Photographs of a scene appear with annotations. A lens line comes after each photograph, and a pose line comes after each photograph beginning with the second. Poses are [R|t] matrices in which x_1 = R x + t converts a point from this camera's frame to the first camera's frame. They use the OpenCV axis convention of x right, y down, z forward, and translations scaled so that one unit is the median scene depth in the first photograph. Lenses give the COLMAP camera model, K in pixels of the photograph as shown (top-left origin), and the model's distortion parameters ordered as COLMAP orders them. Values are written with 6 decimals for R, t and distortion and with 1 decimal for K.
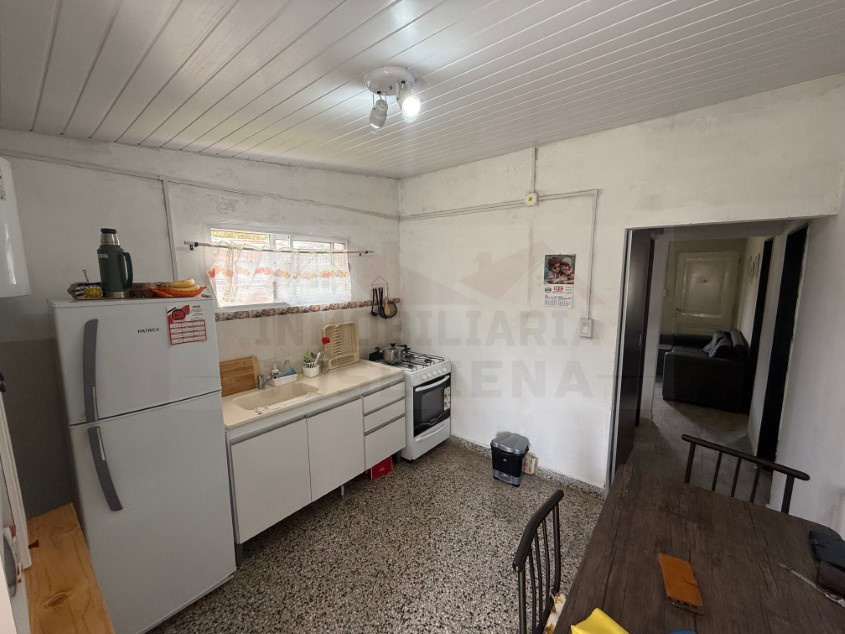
lens RADIAL K [[334.6, 0, 422.2], [0, 334.6, 317.9], [0, 0, 1]] dist [-0.005808, 0.000157]
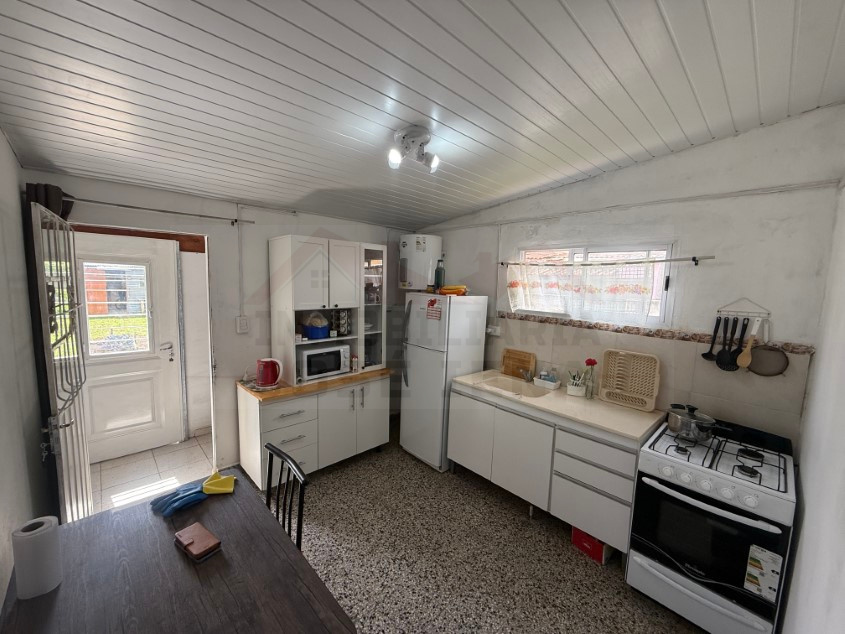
lens RADIAL K [[334.6, 0, 420.1], [0, 334.6, 317.1], [0, 0, 1]] dist [-0.005808, 0.000157]
pose [[-0.122255, 0.111713, -0.986192, 0.663934], [-0.163200, 0.977857, 0.131000, -0.098381], [0.978989, 0.176962, -0.101316, 0.663339]]
